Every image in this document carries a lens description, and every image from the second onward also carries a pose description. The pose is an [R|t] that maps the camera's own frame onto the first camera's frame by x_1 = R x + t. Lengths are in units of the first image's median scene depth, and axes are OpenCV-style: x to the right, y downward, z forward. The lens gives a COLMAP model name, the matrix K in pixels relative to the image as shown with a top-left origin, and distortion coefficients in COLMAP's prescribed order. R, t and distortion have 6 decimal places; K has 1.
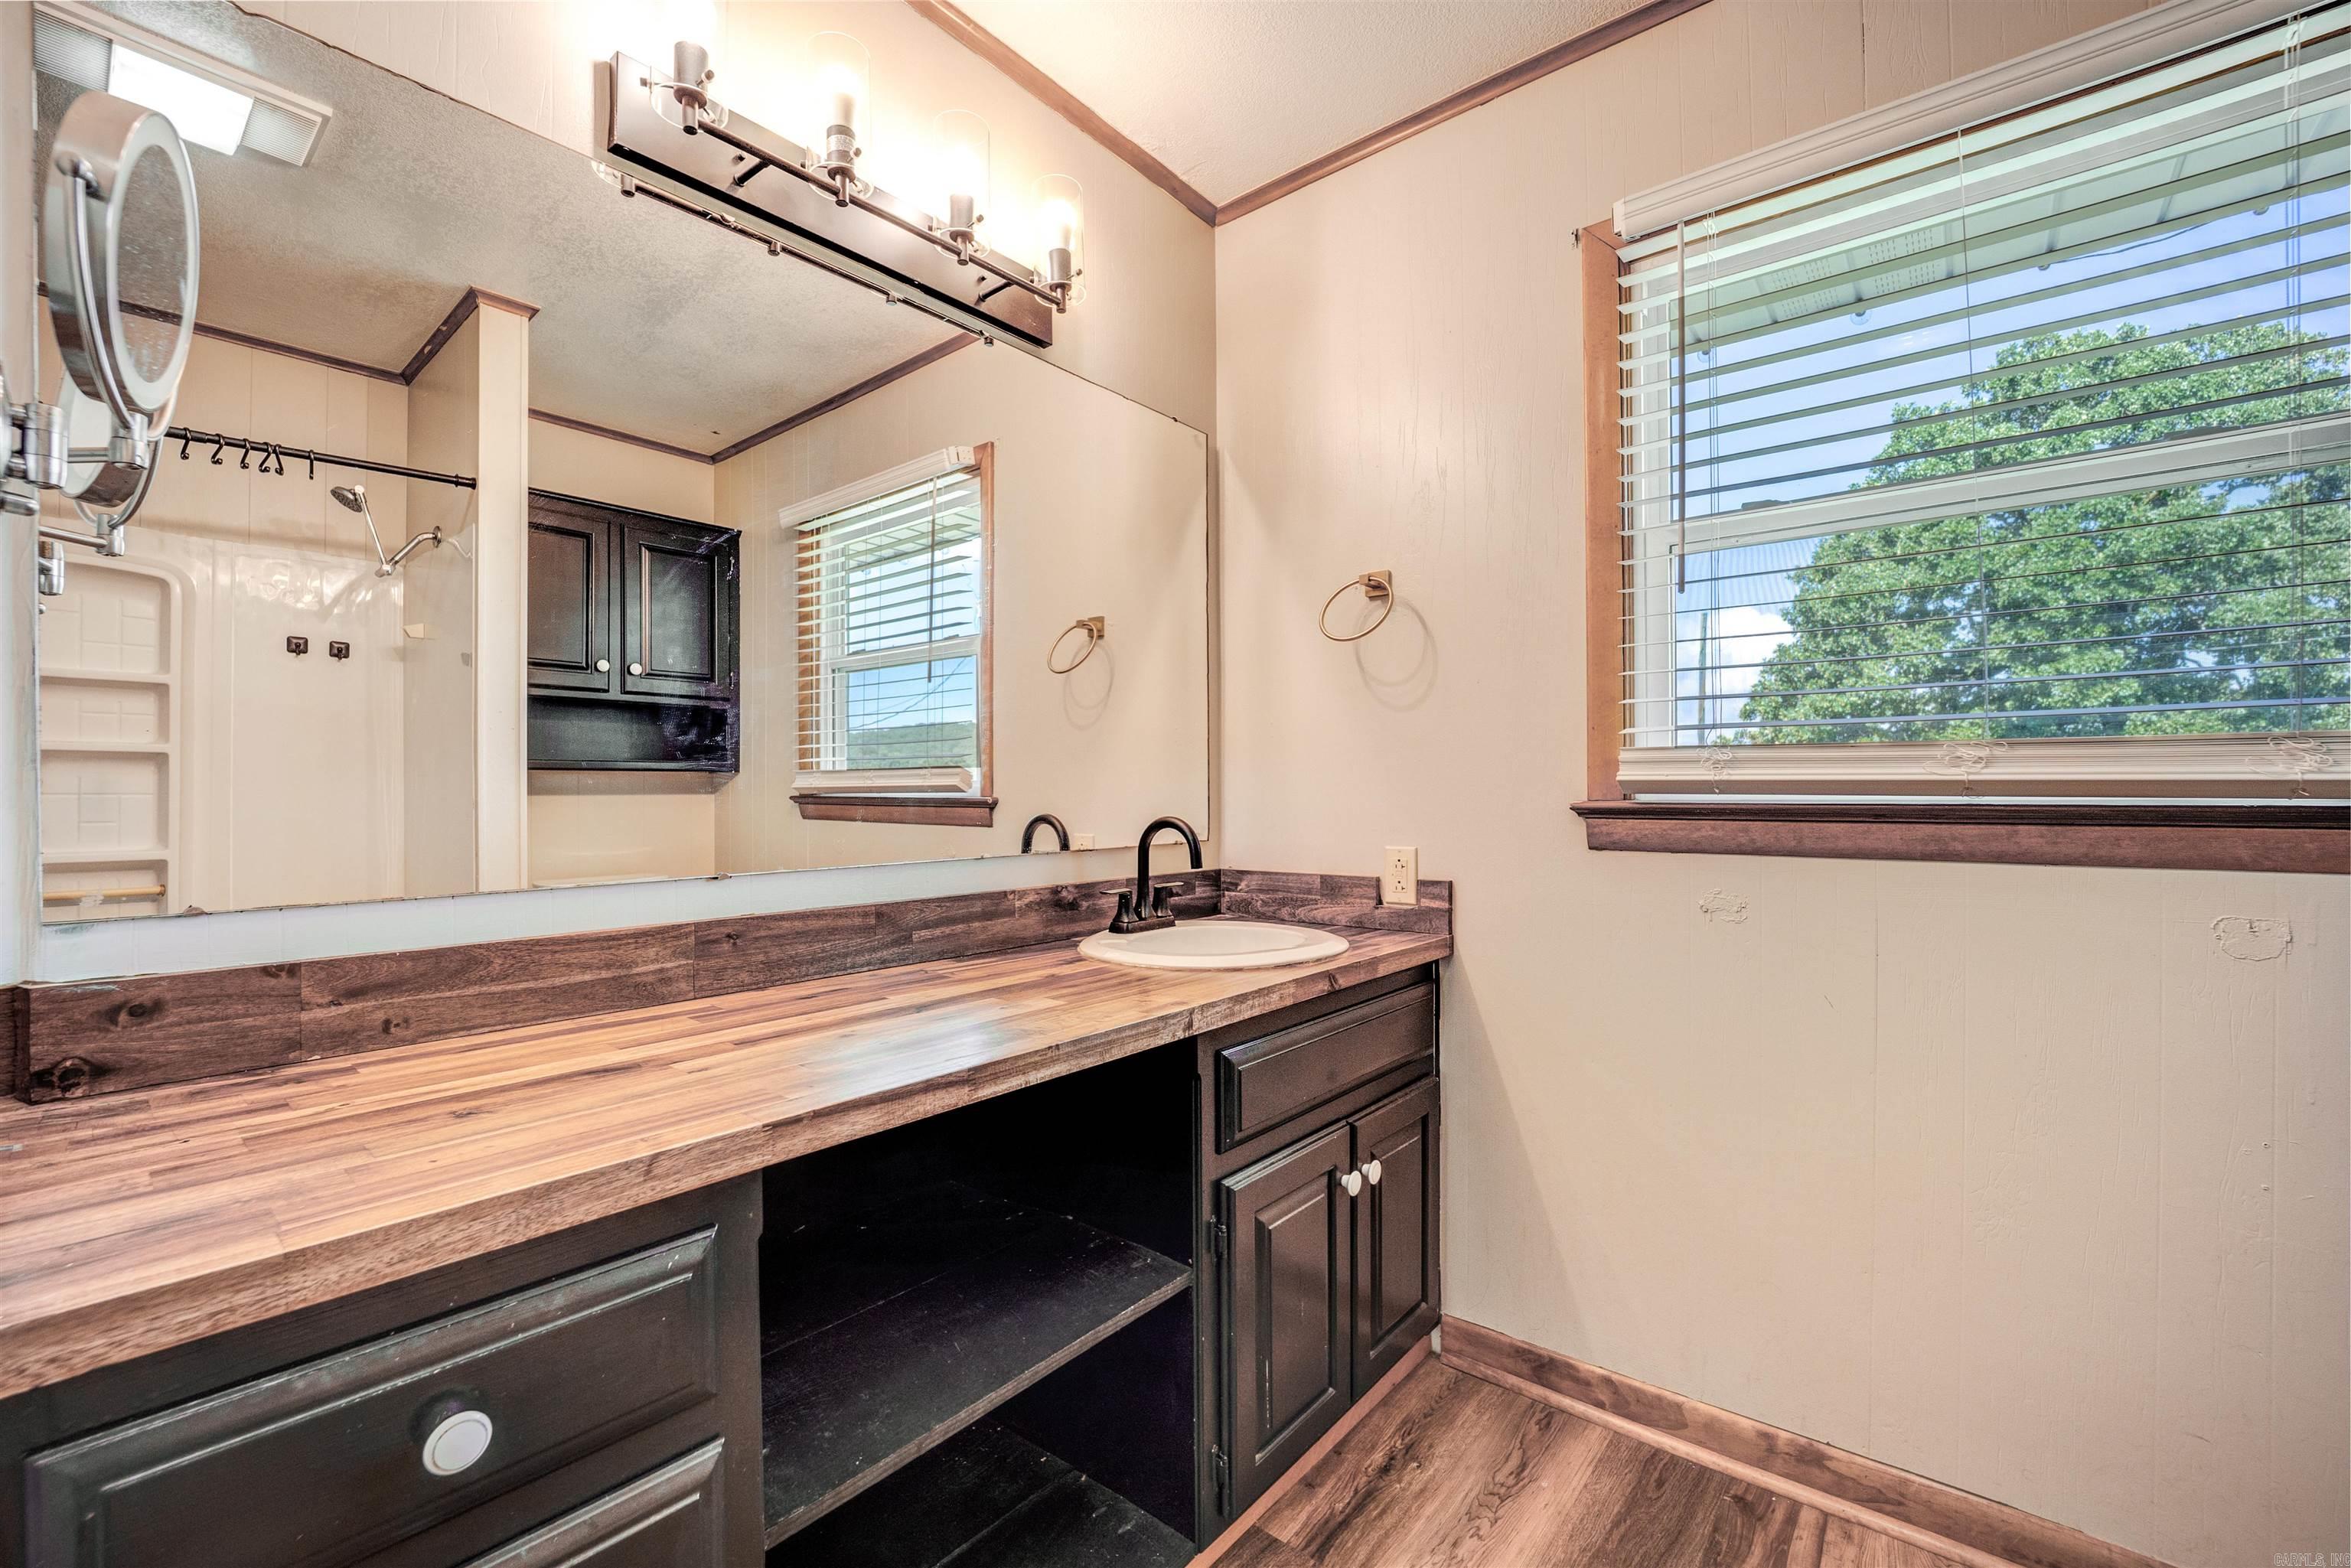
lens RADIAL K [[949.0, 0, 1174.9], [0, 949.0, 797.5], [0, 0, 1]] dist [-0.020874, -0.000363]
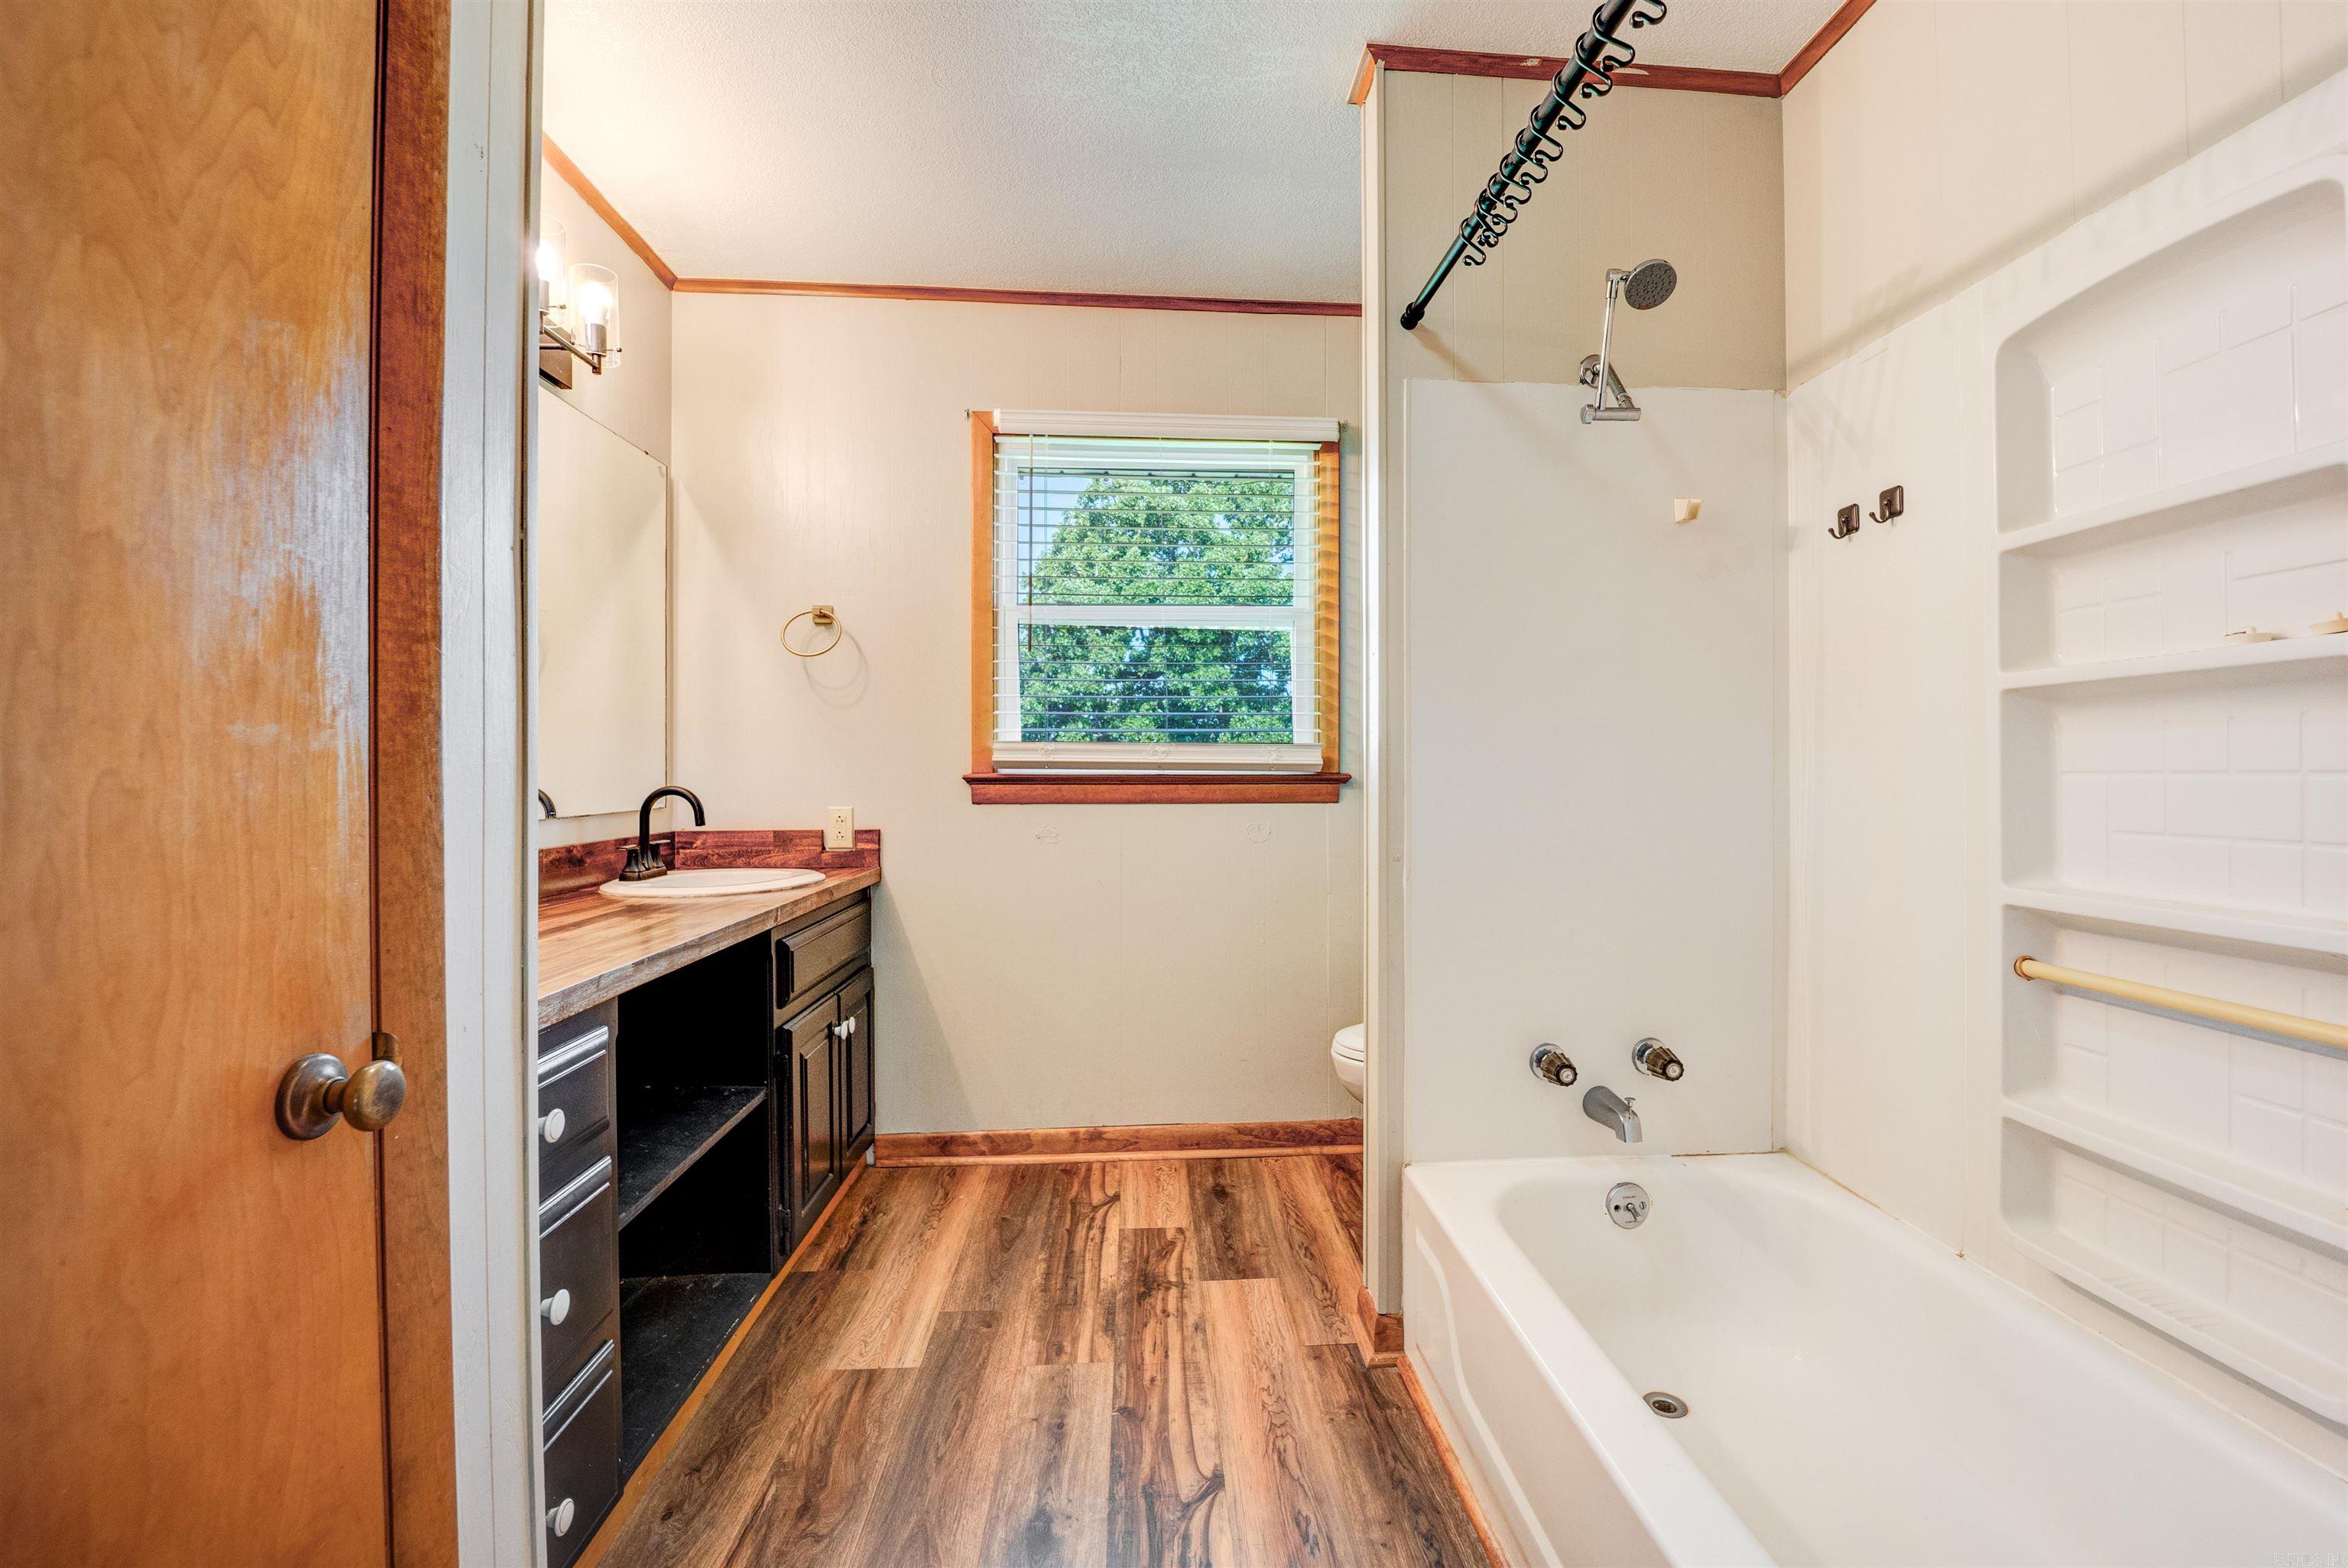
lens RADIAL K [[947.7, 0, 1173.4], [0, 947.7, 797.4], [0, 0, 1]] dist [-0.020874, -0.000363]
pose [[0.739892, -0.017253, 0.672504, -0.379372], [0.000535, 0.999686, 0.025058, 0.004425], [-0.672725, -0.018181, 0.739669, -0.397471]]
